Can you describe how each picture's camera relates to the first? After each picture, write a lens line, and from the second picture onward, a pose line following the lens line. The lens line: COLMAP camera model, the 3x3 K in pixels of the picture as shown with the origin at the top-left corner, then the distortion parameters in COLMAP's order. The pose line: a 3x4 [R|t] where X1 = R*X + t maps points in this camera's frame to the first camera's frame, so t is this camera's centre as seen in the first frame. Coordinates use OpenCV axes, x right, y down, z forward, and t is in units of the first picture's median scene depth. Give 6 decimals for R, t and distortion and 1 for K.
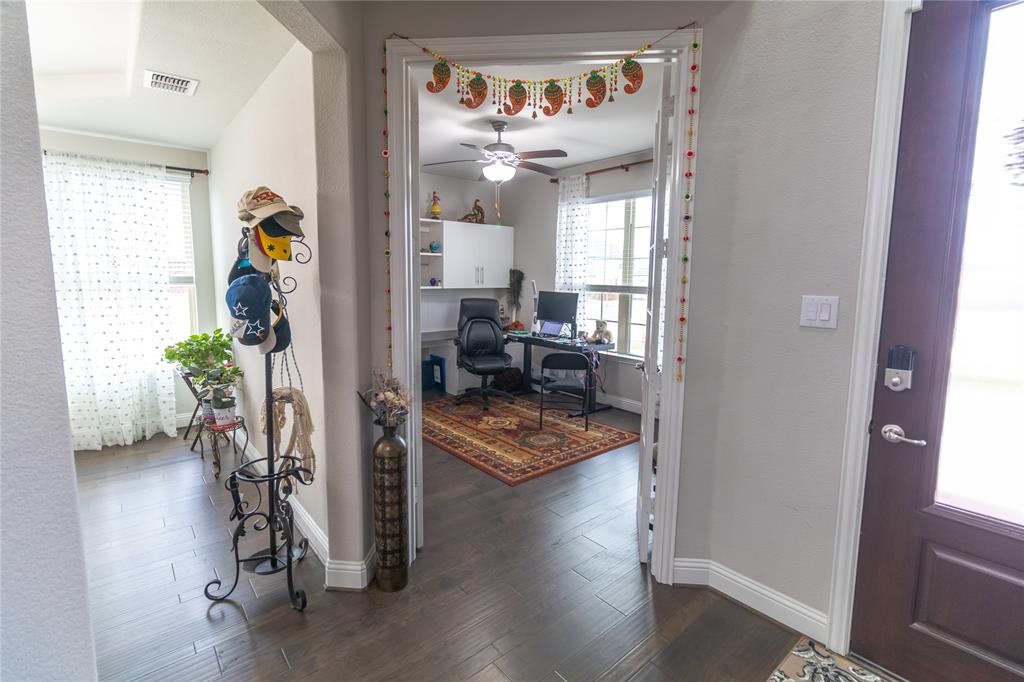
lens RADIAL K [[471.3, 0, 498.0], [0, 471.3, 325.0], [0, 0, 1]] dist [0.002309, 0.000475]
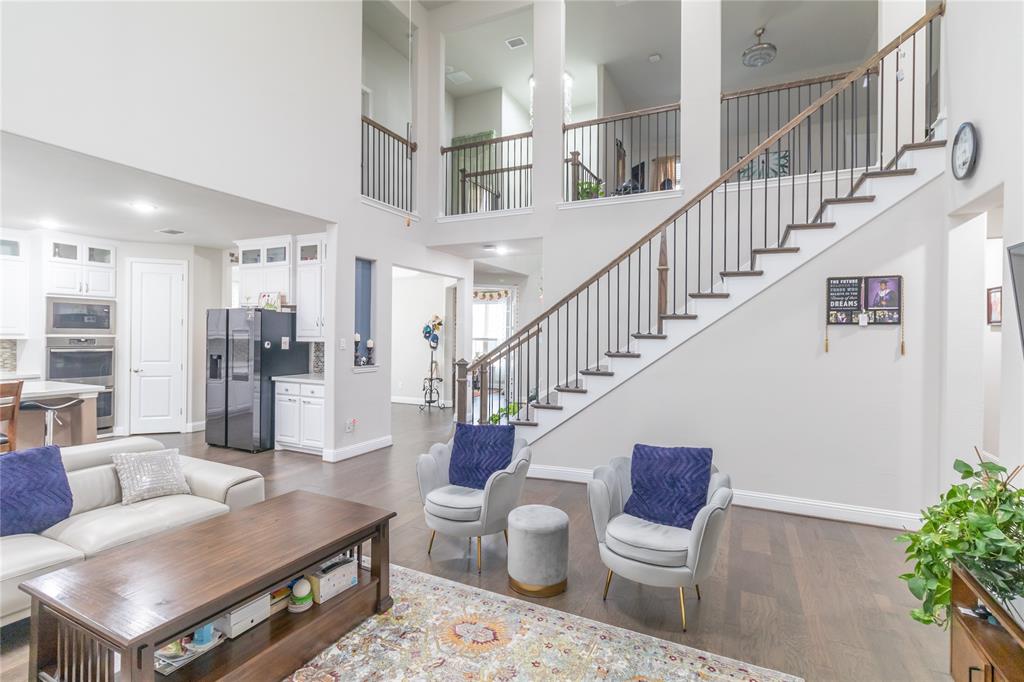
lens RADIAL K [[471.3, 0, 498.0], [0, 471.3, 325.0], [0, 0, 1]] dist [0.002309, 0.000475]
pose [[0.923178, -0.001462, 0.384371, -1.242206], [0.048140, 0.992559, -0.111847, 0.259875], [-0.381347, 0.121758, 0.916378, -2.538896]]
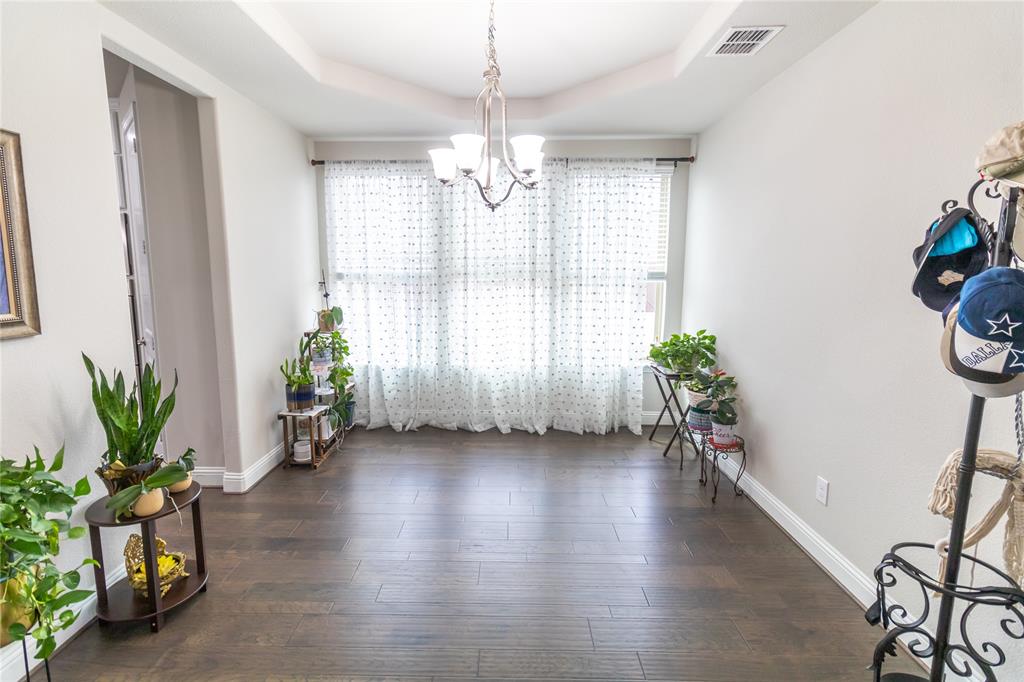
lens RADIAL K [[471.3, 0, 498.0], [0, 471.3, 325.0], [0, 0, 1]] dist [0.002309, 0.000475]
pose [[0.758225, 0.069013, -0.648330, -0.441654], [-0.063244, 0.997478, 0.032215, -0.008105], [0.648918, 0.016576, 0.760678, 0.084654]]
